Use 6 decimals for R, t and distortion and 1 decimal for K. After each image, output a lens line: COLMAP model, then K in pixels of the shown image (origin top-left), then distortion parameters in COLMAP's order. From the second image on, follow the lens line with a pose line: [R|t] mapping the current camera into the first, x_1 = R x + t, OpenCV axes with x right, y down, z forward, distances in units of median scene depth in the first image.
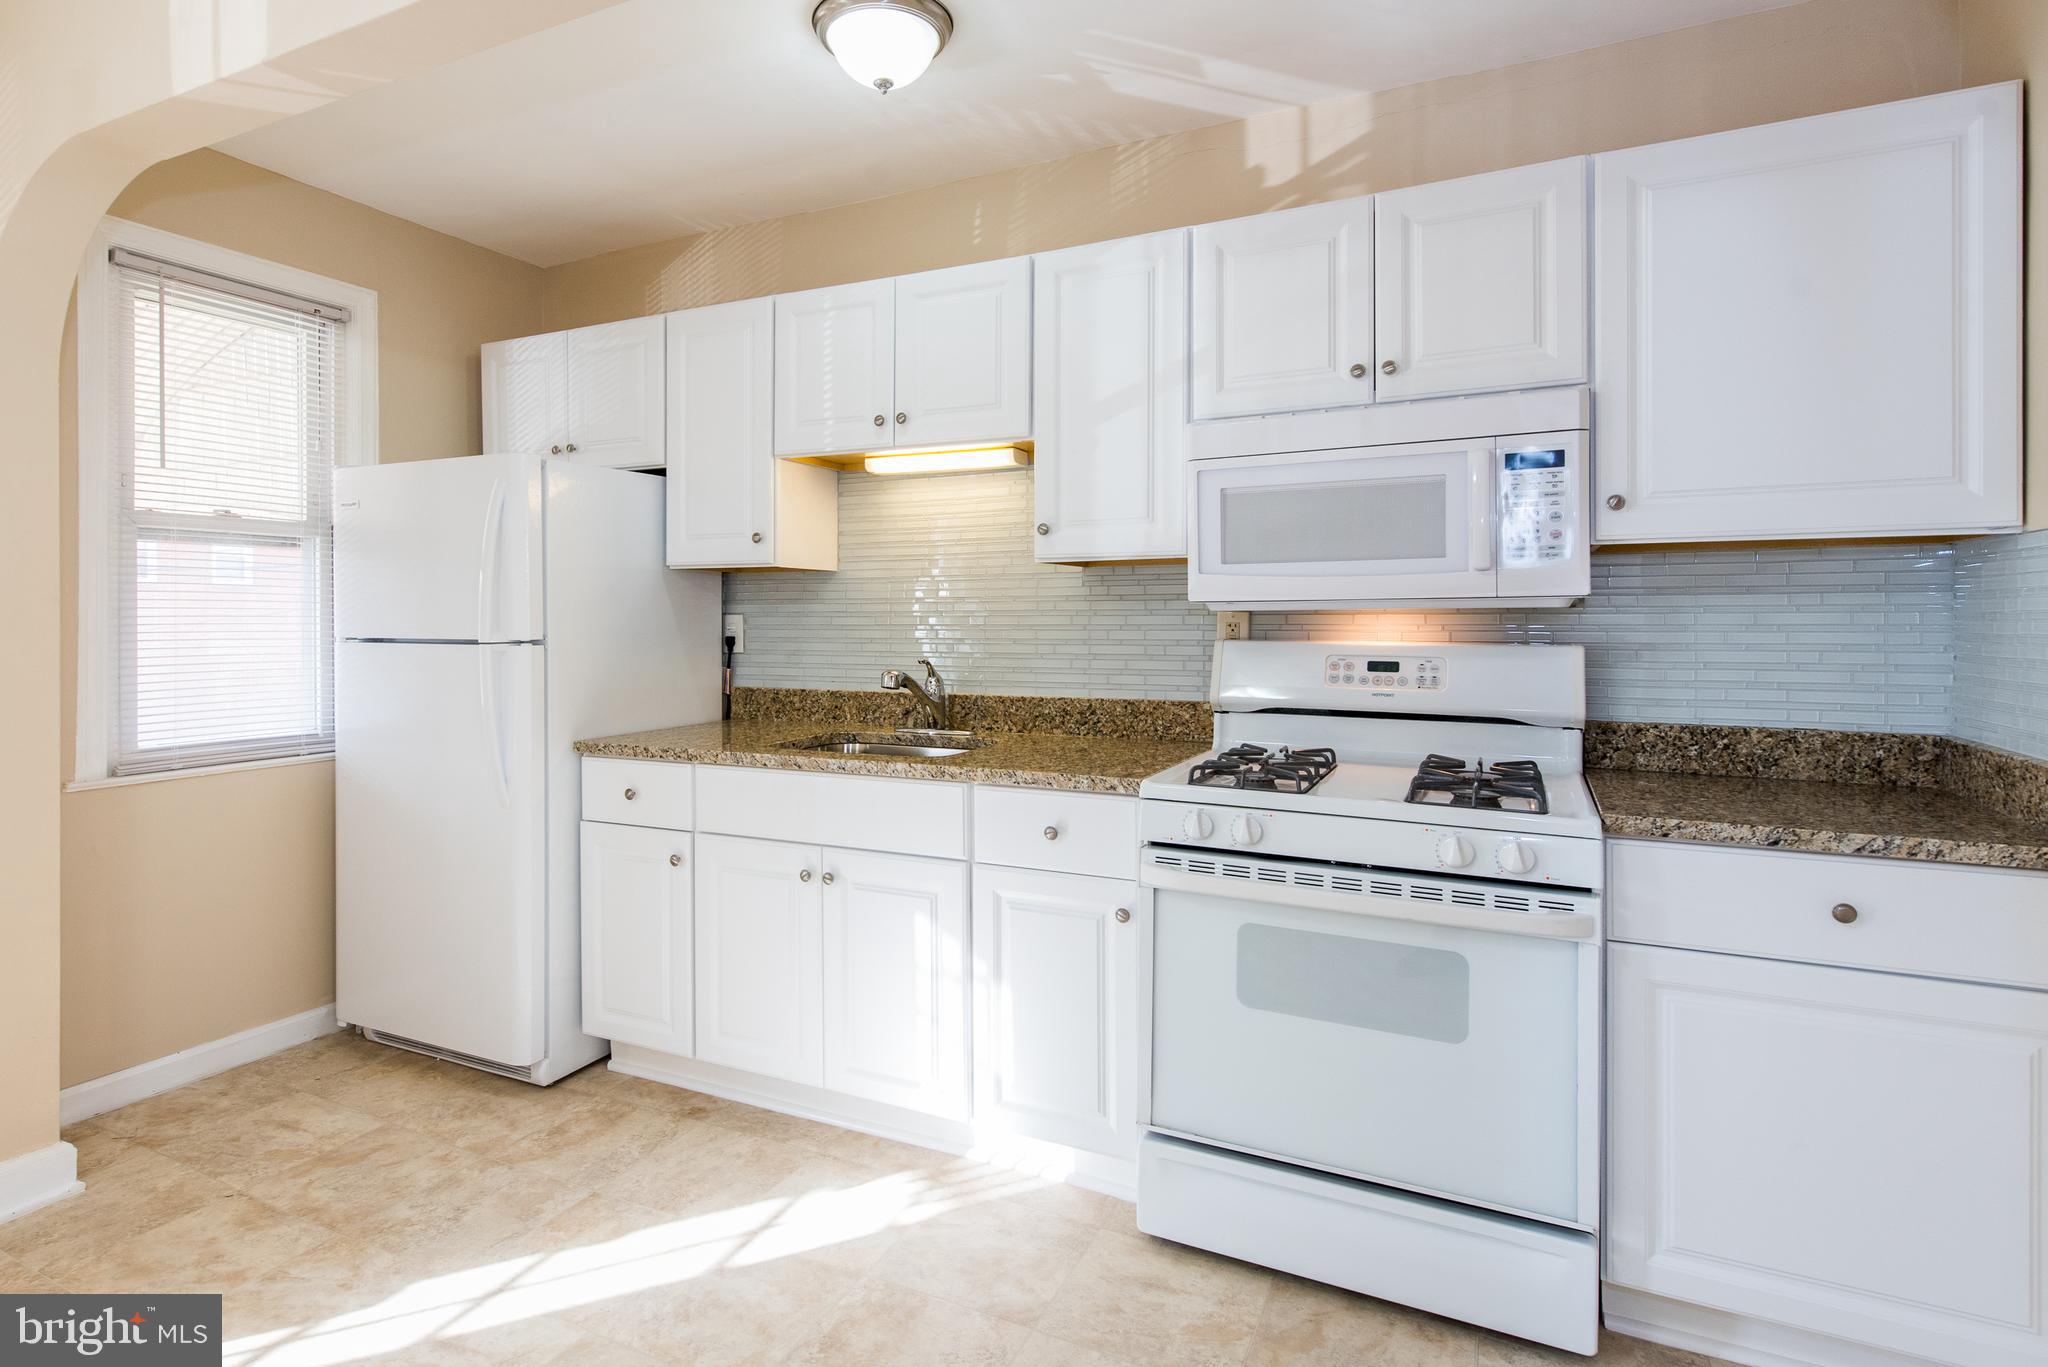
lens RADIAL K [[1029.1, 0, 975.0], [0, 1029.1, 638.1], [0, 0, 1]] dist [0.027338, -0.011089]
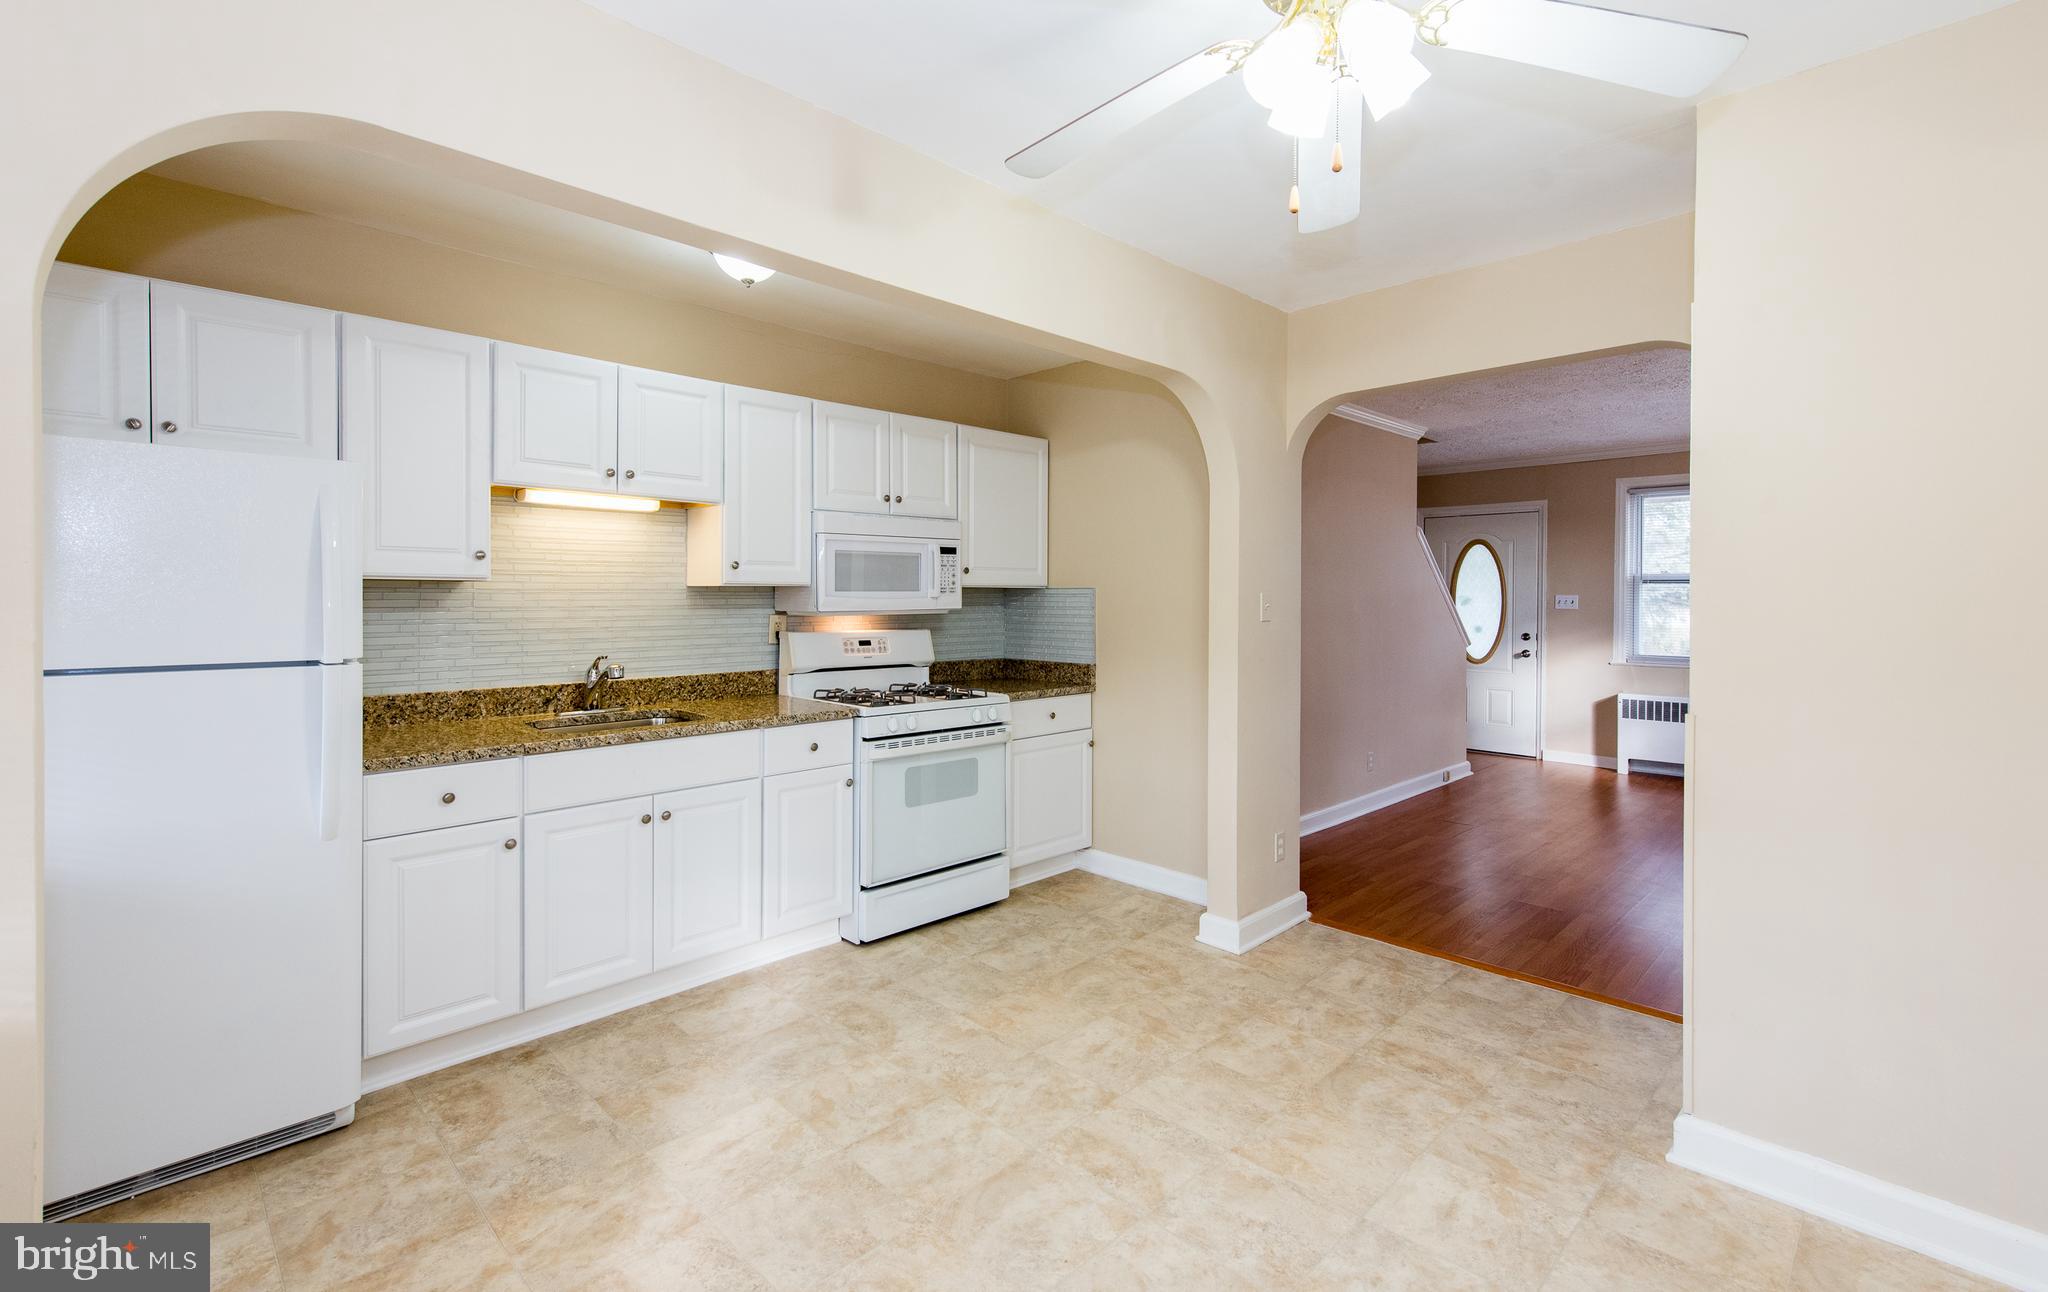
lens RADIAL K [[894.2, 0, 1028.2], [0, 894.2, 603.8], [0, 0, 1]] dist [0.039687, -0.005873]
pose [[0.329325, -0.007323, 0.944188, -1.104875], [0.011967, 0.999922, 0.003581, -0.049224], [-0.944141, 0.010120, 0.329387, 0.134057]]
